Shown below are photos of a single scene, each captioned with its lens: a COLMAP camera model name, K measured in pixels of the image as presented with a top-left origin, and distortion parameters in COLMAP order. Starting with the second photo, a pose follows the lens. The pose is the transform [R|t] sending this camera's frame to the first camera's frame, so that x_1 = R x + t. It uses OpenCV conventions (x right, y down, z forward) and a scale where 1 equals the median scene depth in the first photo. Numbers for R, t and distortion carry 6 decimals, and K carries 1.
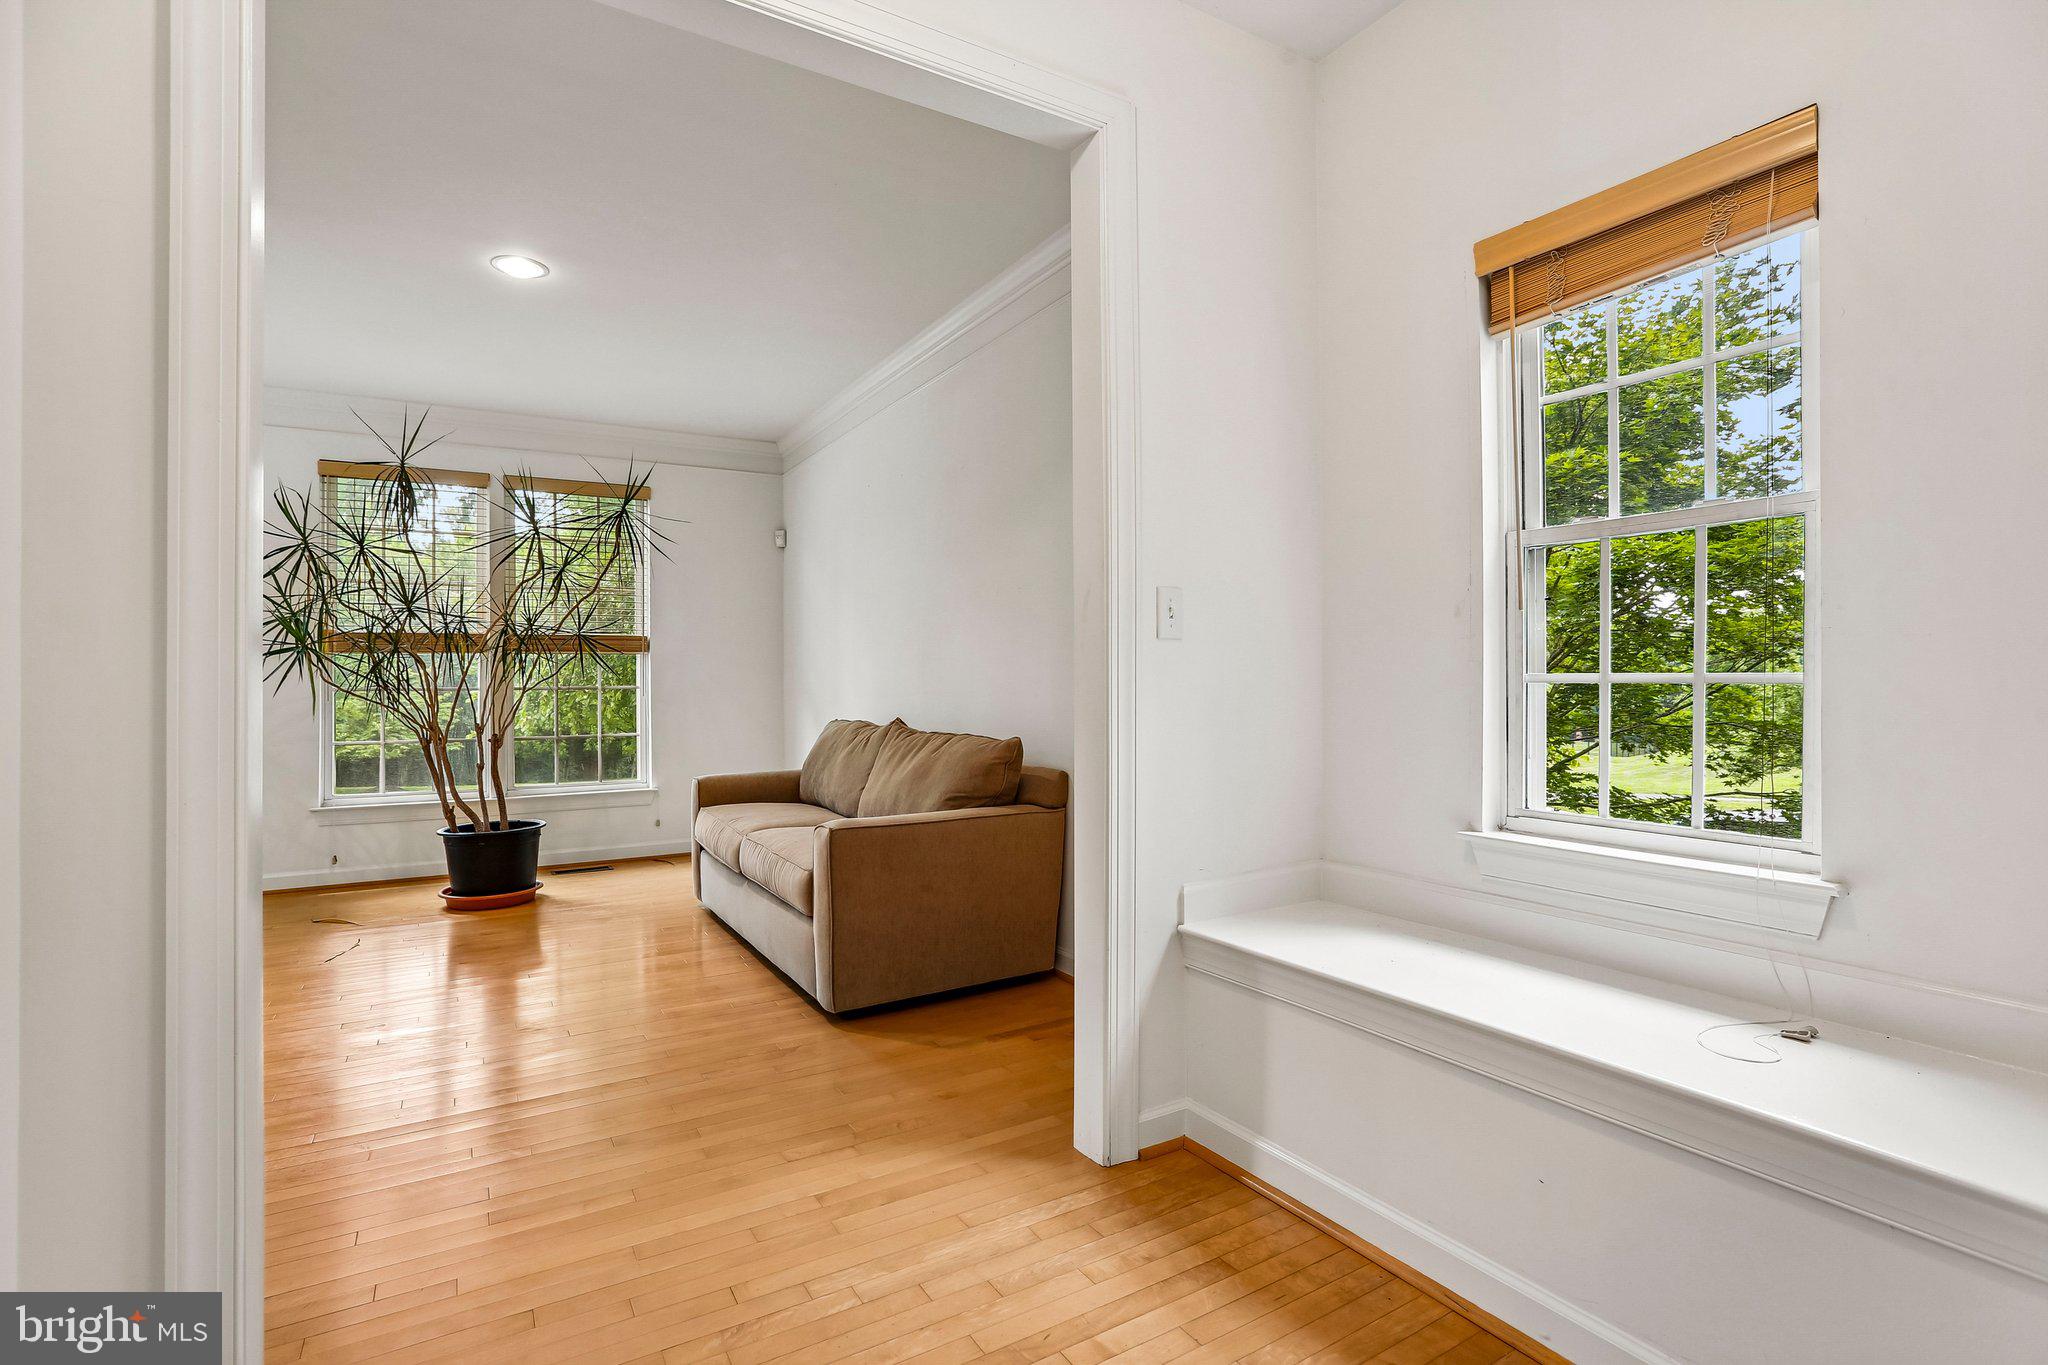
lens RADIAL K [[932.3, 0, 1019.8], [0, 932.3, 690.8], [0, 0, 1]] dist [-0.029456, 0.004327]
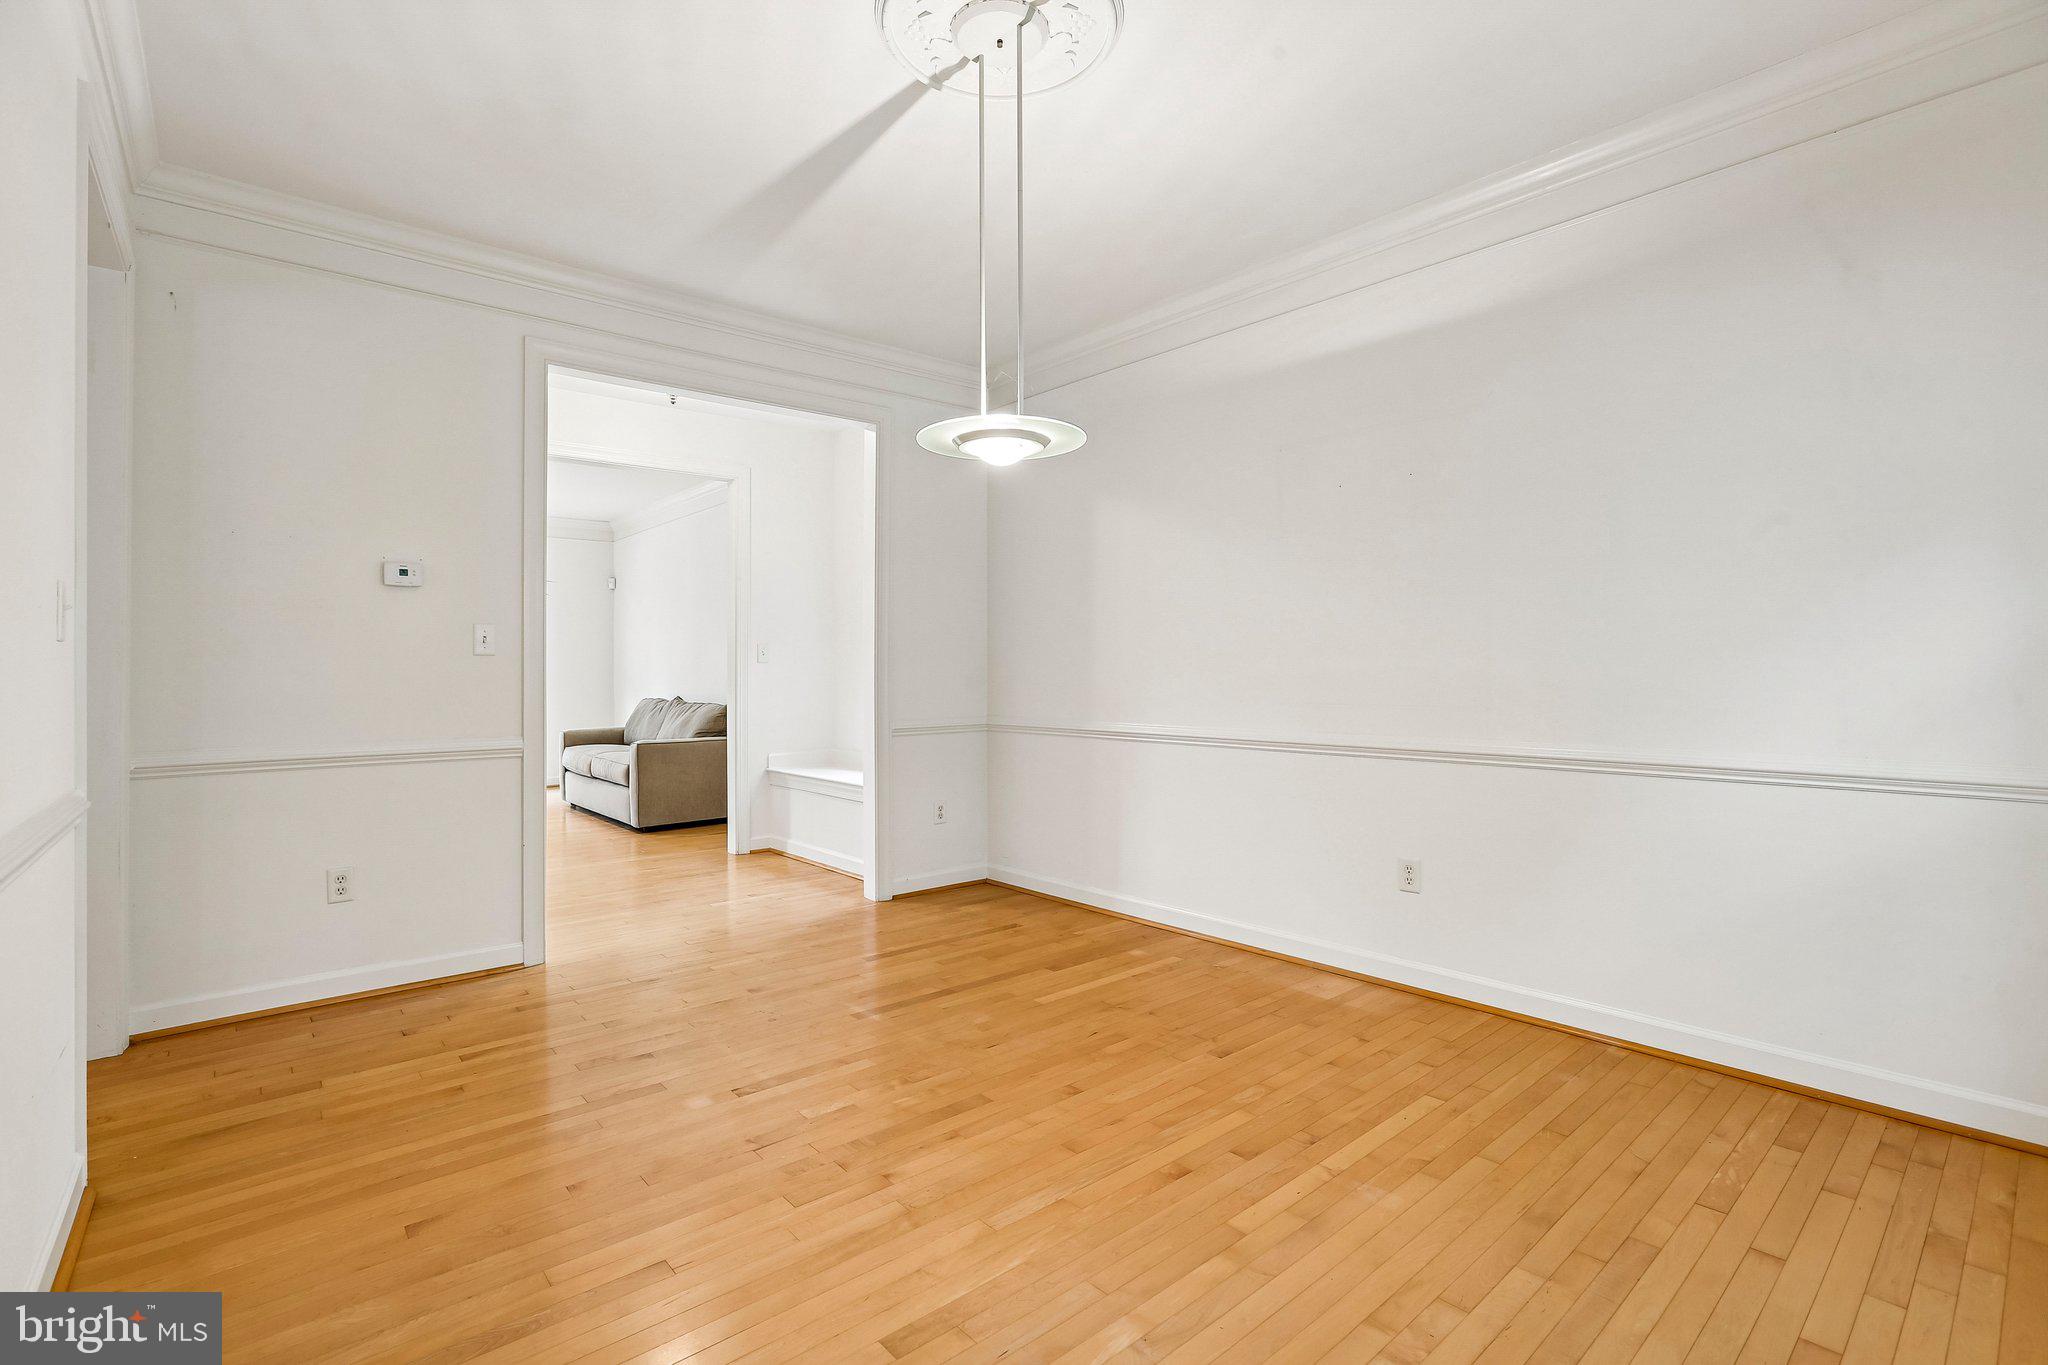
lens RADIAL K [[932.3, 0, 1005.8], [0, 932.3, 665.9], [0, 0, 1]] dist [-0.029456, 0.004327]
pose [[0.988135, -0.002654, 0.153563, 0.267554], [0.004979, 0.999879, -0.014762, -0.001157], [-0.153505, 0.015352, 0.988029, -1.088532]]
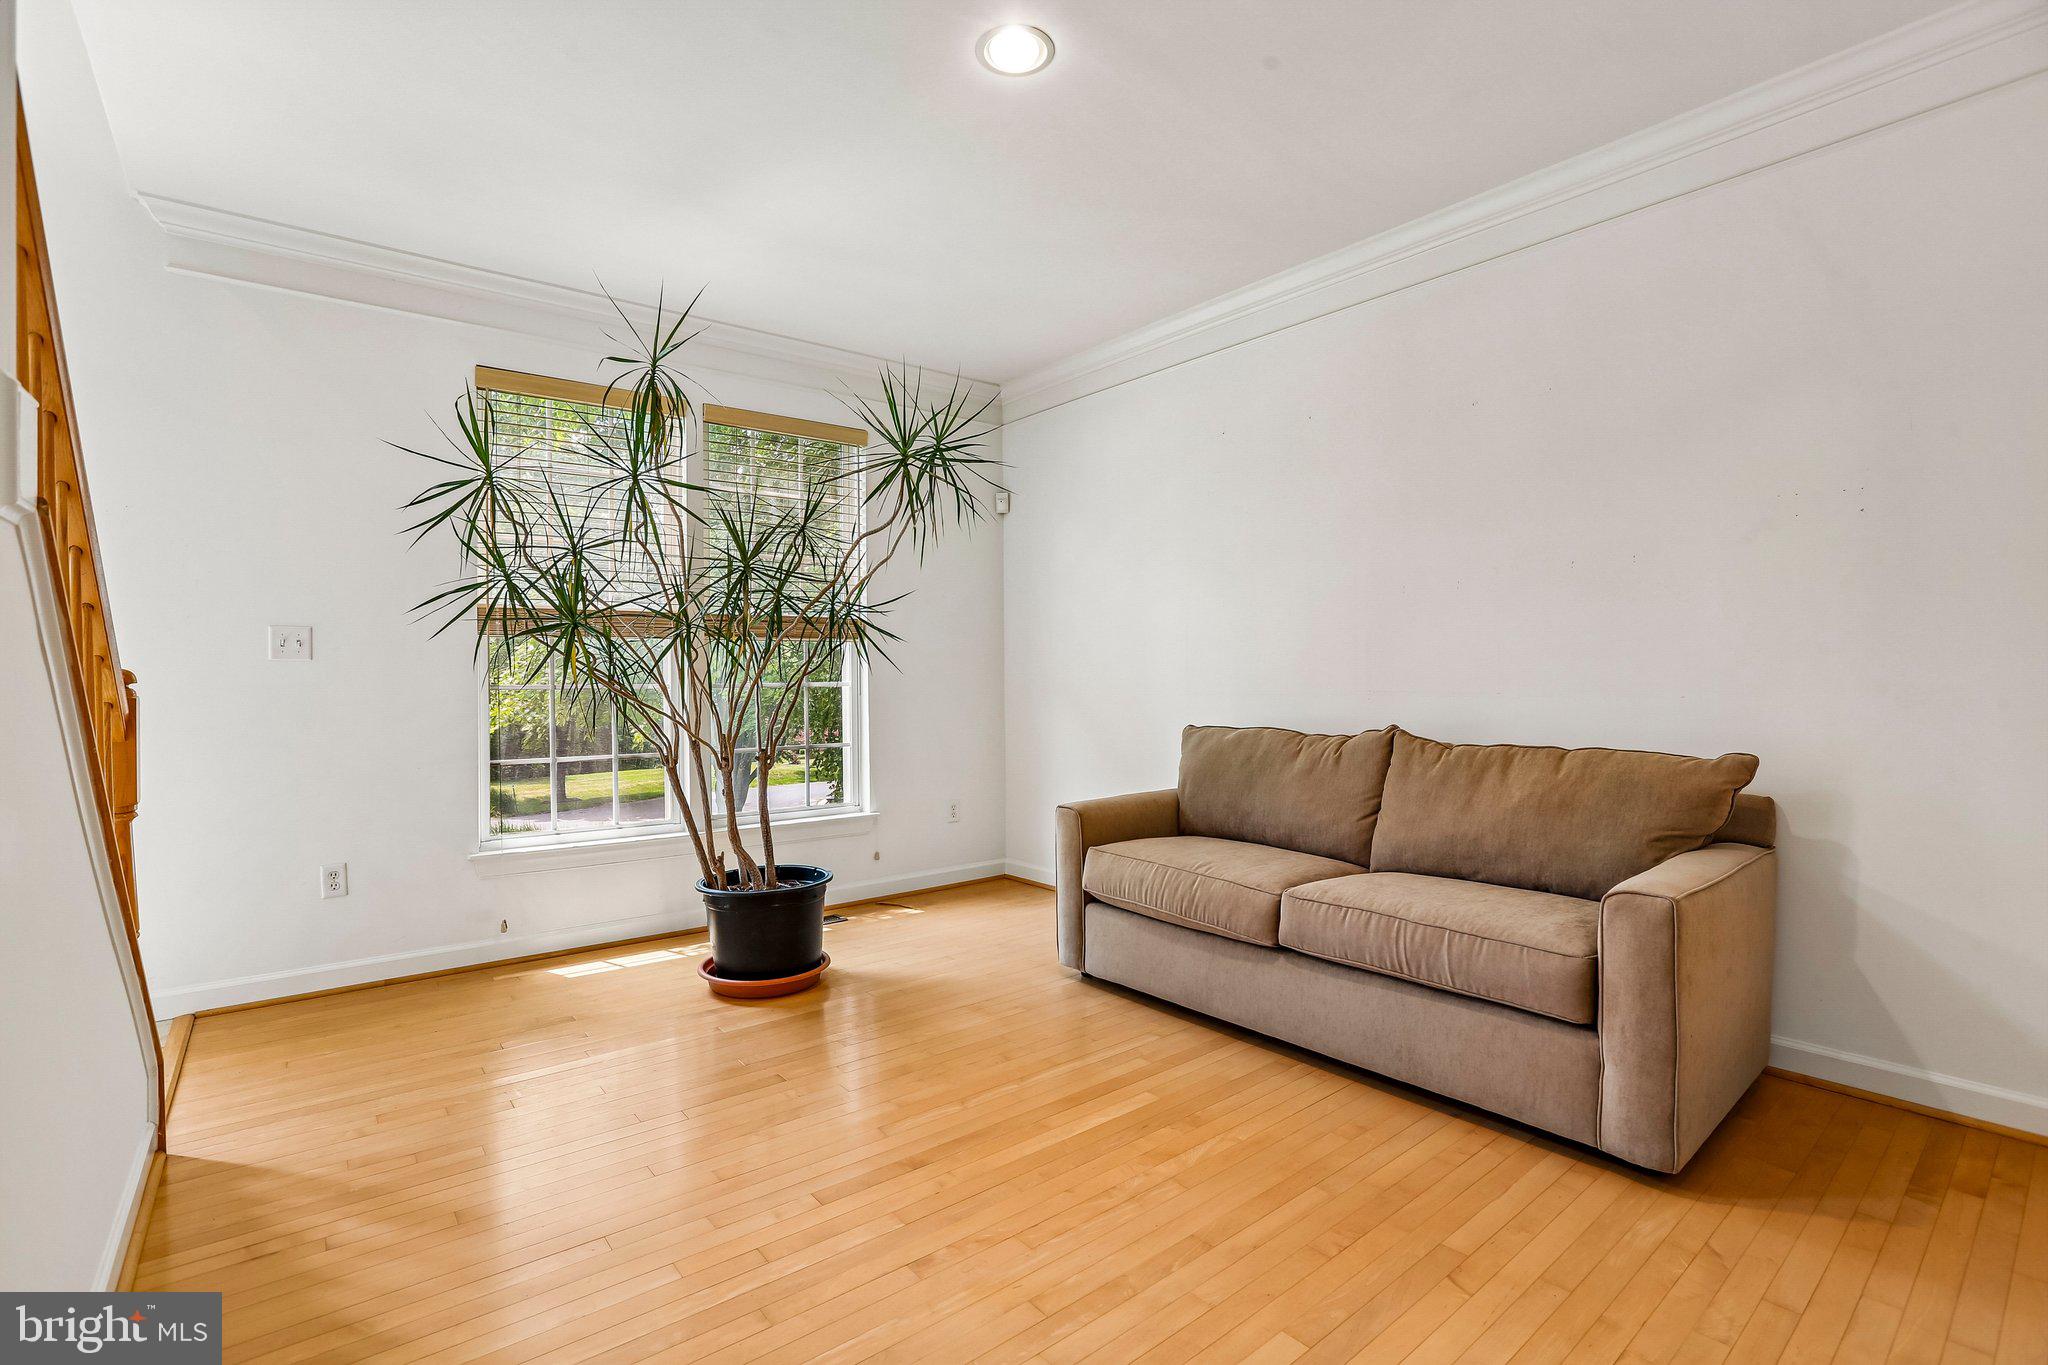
lens RADIAL K [[932.3, 0, 1027.1], [0, 932.3, 681.2], [0, 0, 1]] dist [-0.029456, 0.004327]
pose [[0.992015, 0.001496, 0.126114, -0.594312], [-0.000583, 0.999973, -0.007281, -0.001306], [-0.126121, 0.007149, 0.991989, 0.323792]]
